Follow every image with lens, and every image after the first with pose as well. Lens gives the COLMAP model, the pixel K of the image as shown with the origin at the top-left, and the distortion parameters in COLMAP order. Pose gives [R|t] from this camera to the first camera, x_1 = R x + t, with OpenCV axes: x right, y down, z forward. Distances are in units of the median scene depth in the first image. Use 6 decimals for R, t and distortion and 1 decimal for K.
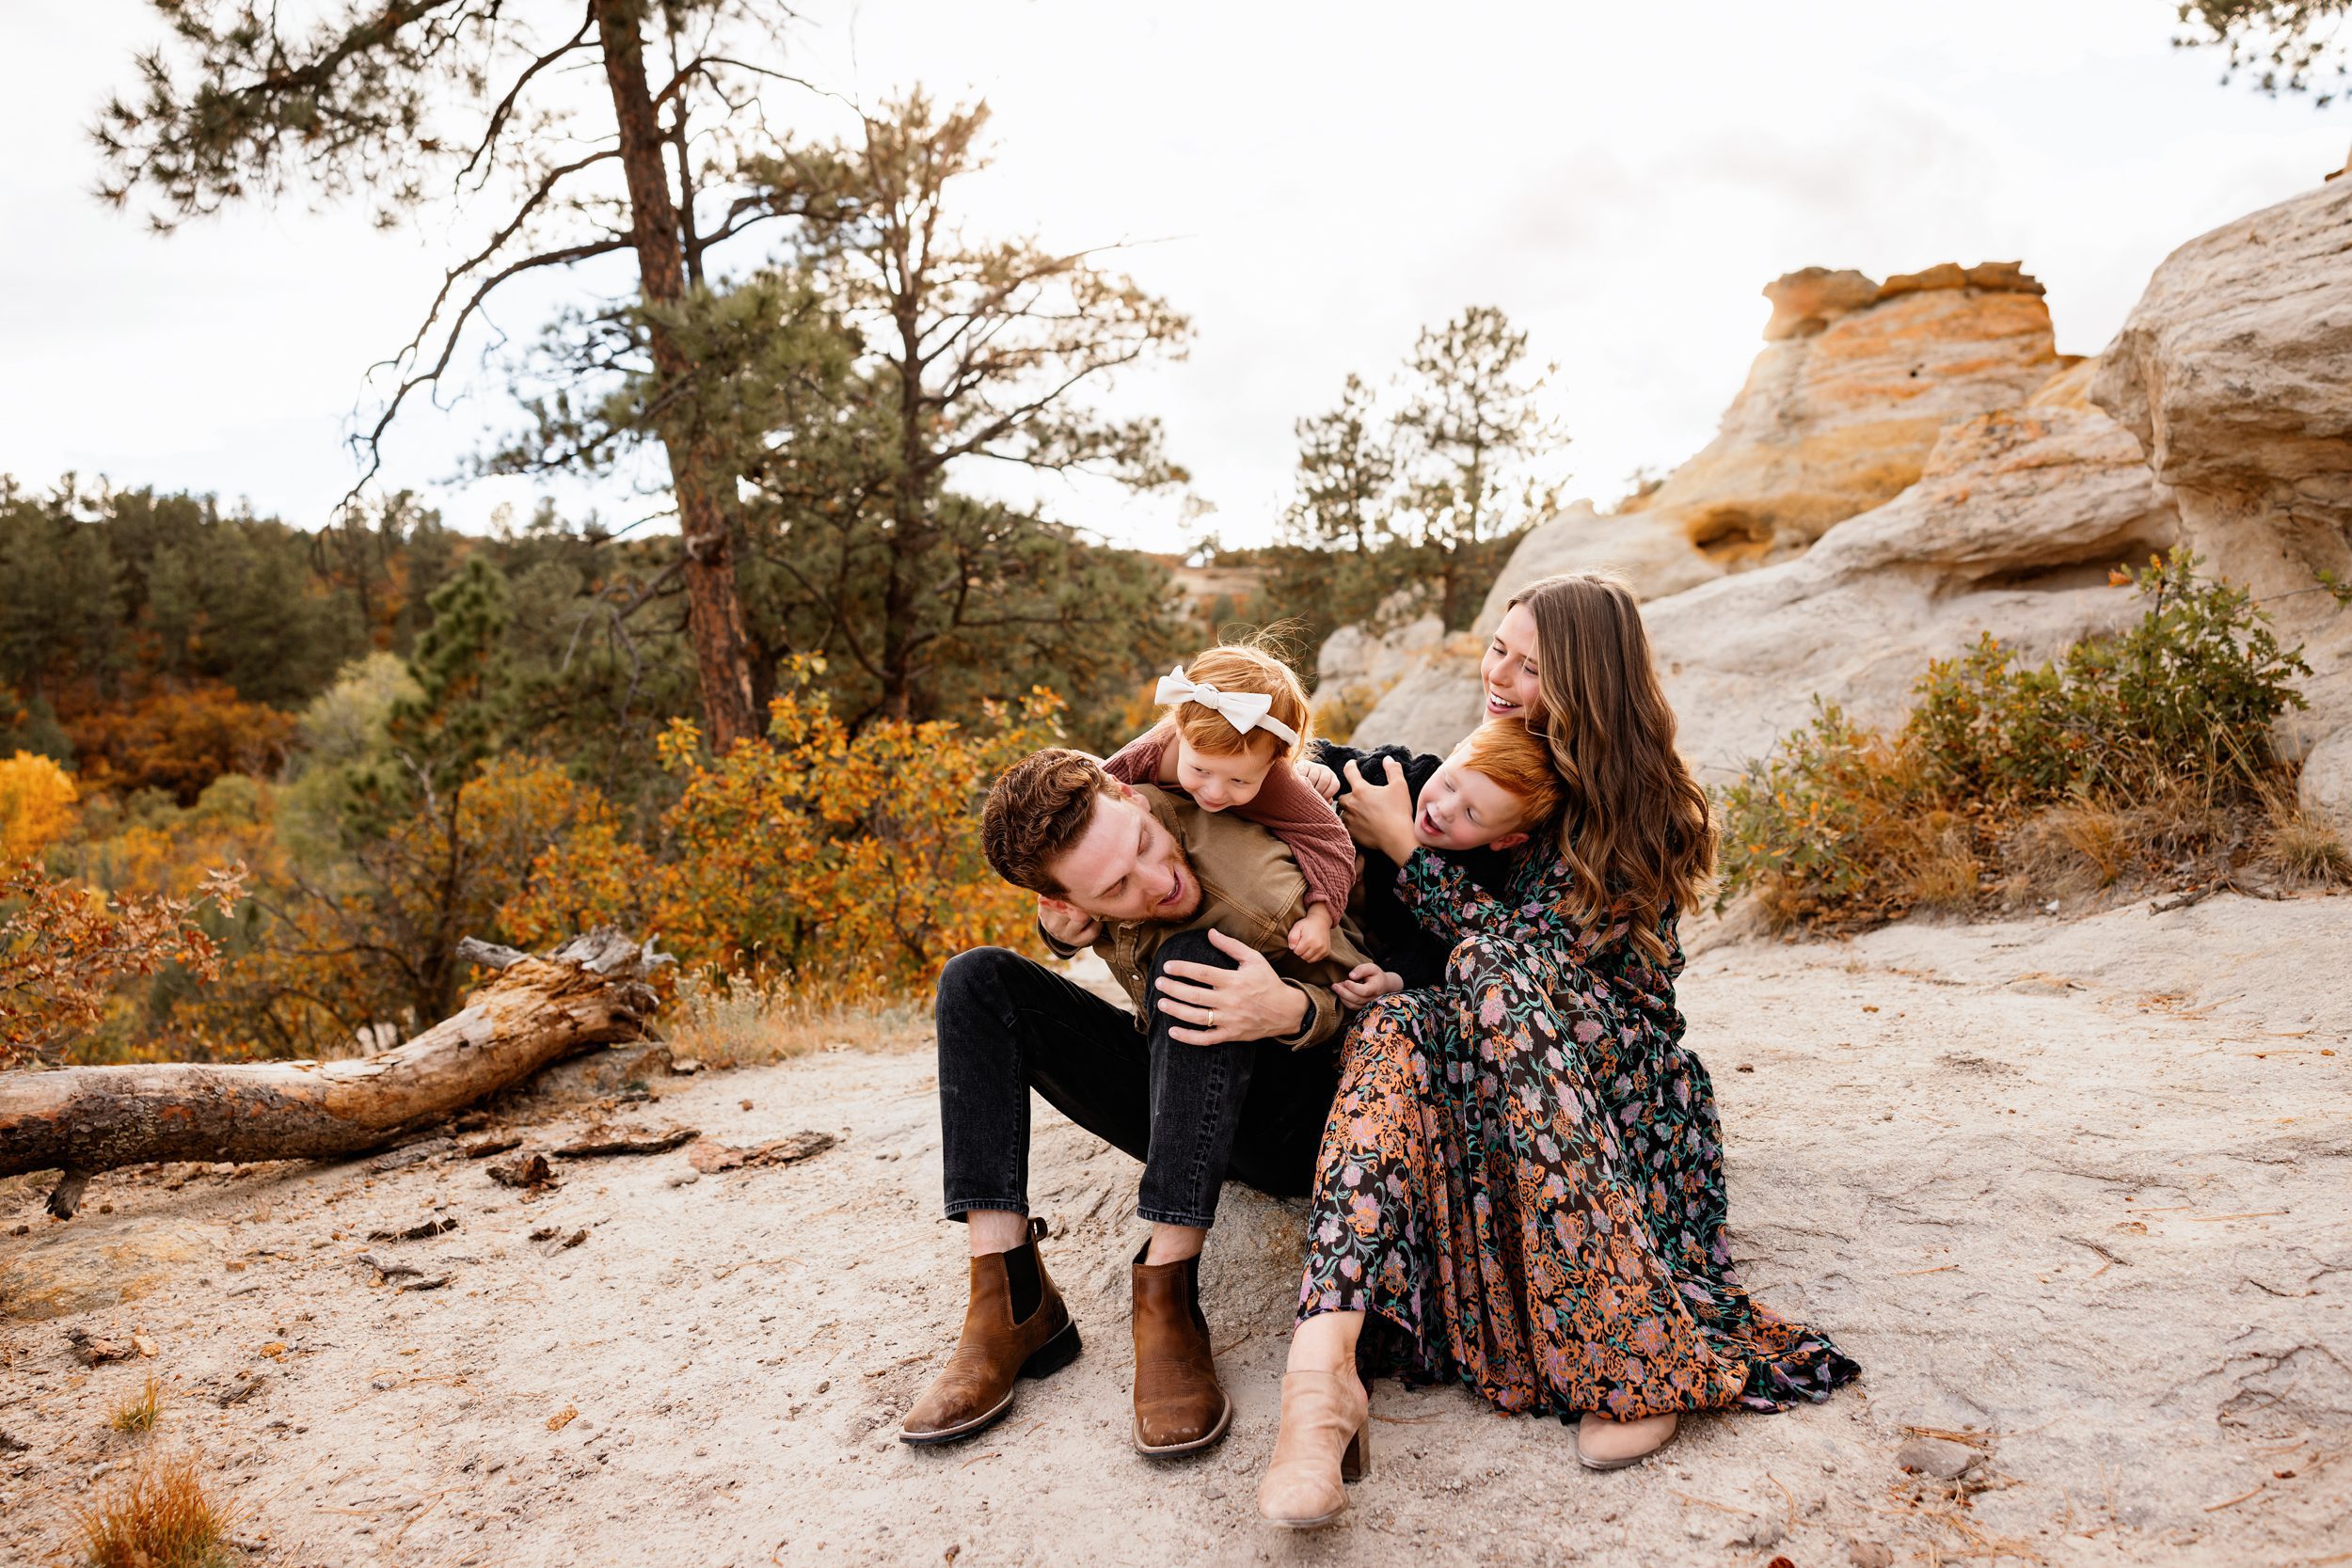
lens RADIAL K [[1820.1, 0, 1143.2], [0, 1820.1, 731.0], [0, 0, 1]] dist [0.005540, 0.005487]
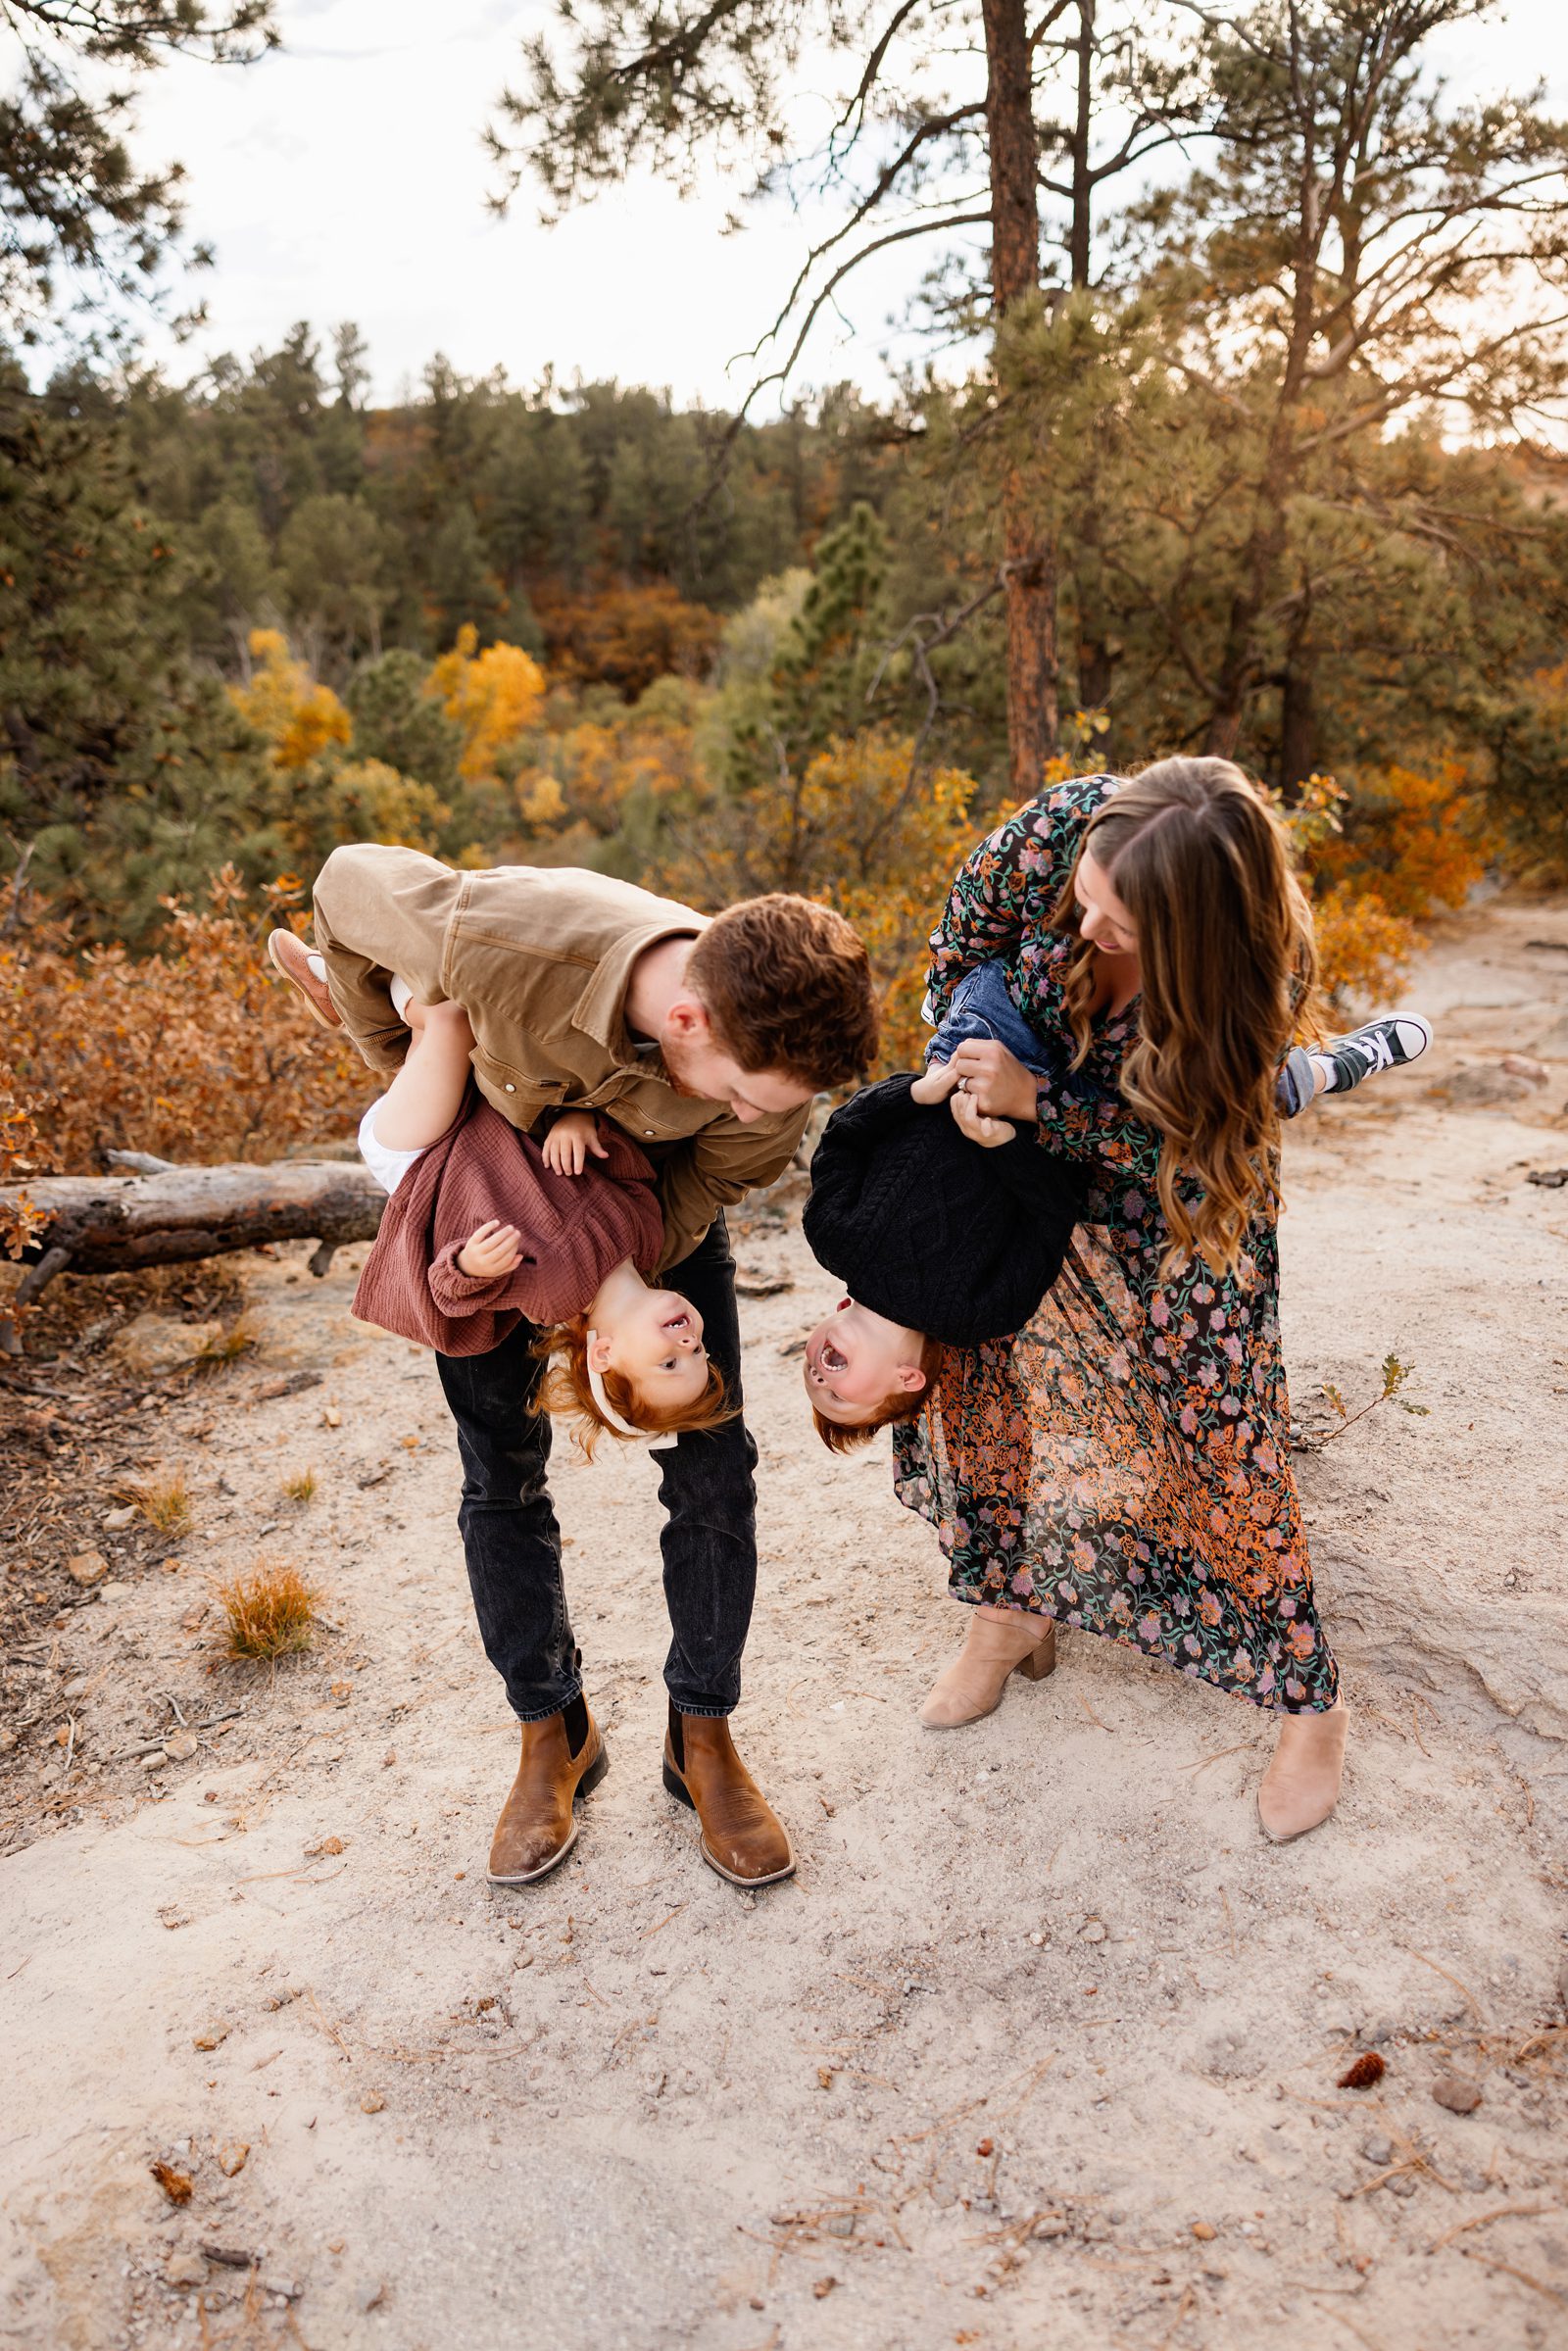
lens RADIAL K [[1819.6, 0, 741.1], [0, 1819.6, 1218.7], [0, 0, 1]] dist [0.005540, 0.005487]
pose [[0.907276, 0.179986, -0.380072, 0.051334], [-0.059716, 0.949763, 0.307220, -0.056637], [0.416274, -0.256037, 0.872446, -0.002178]]
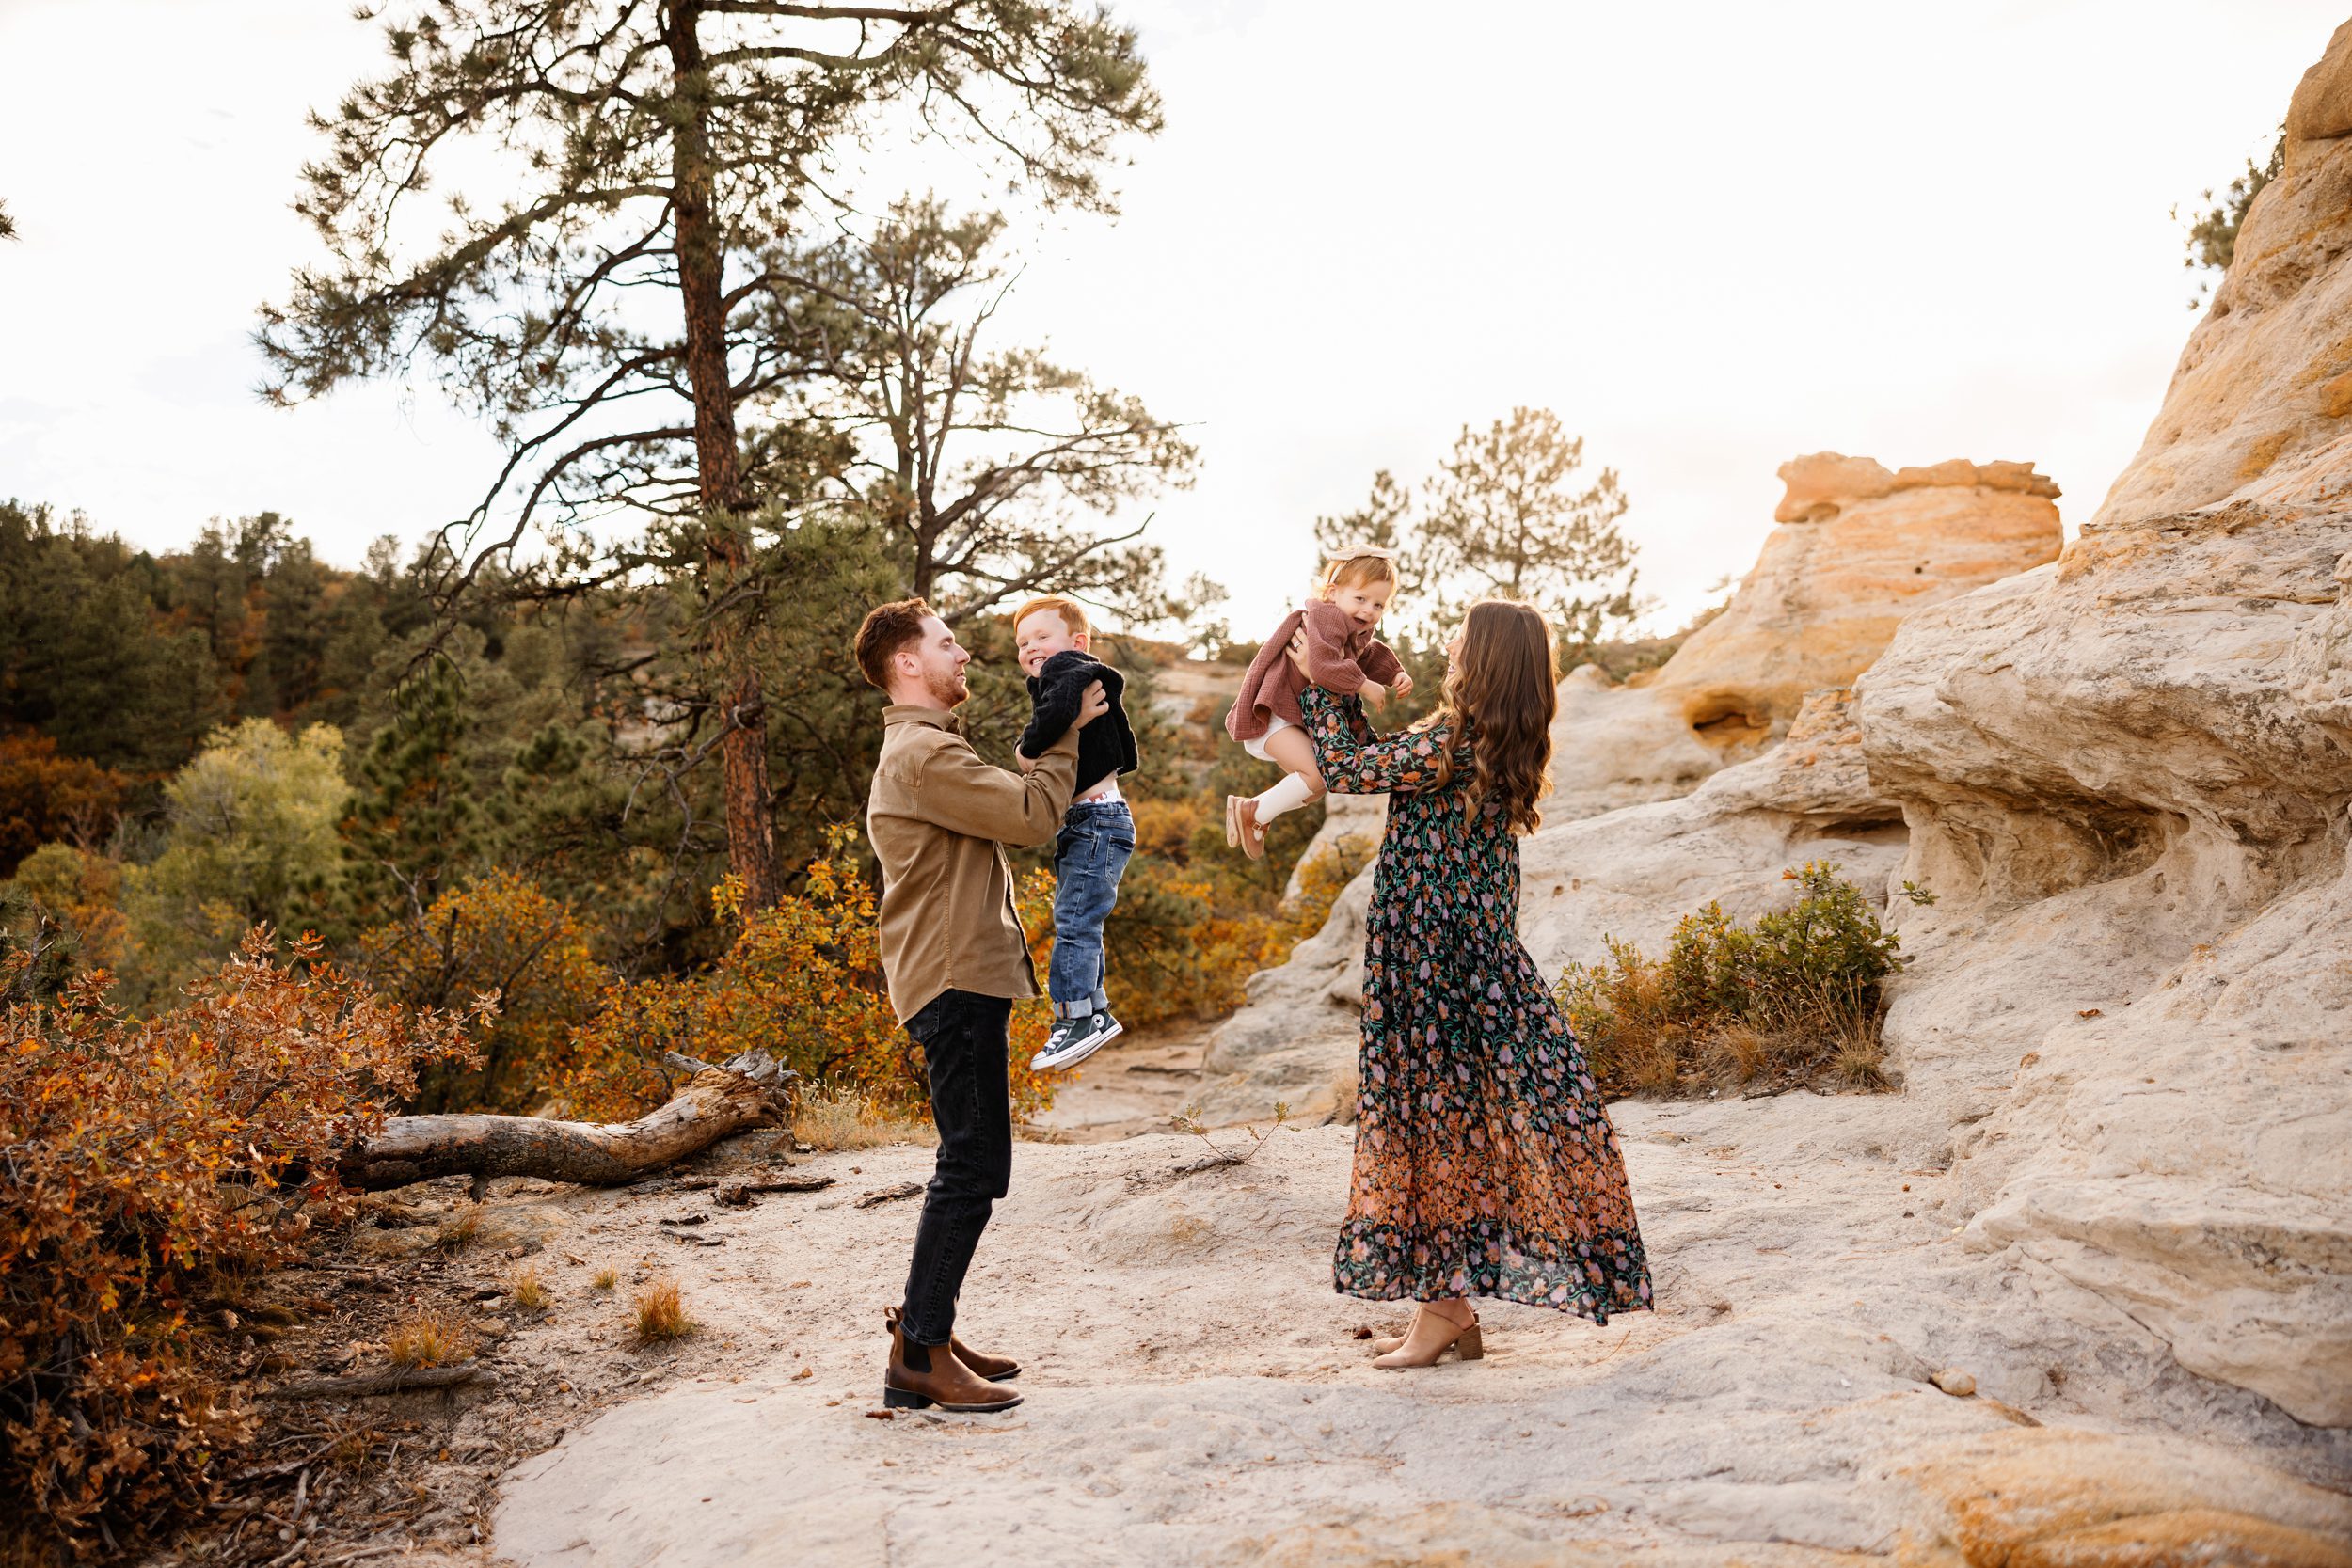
lens RADIAL K [[2168.7, 0, 1152.1], [0, 2168.7, 746.9], [0, 0, 1]] dist [0.009166, 0.000000]
pose [[0.998063, 0.061337, 0.010384, -0.002623], [-0.060762, 0.996961, -0.048744, -0.028274], [-0.013343, 0.048019, 0.998757, -0.307505]]
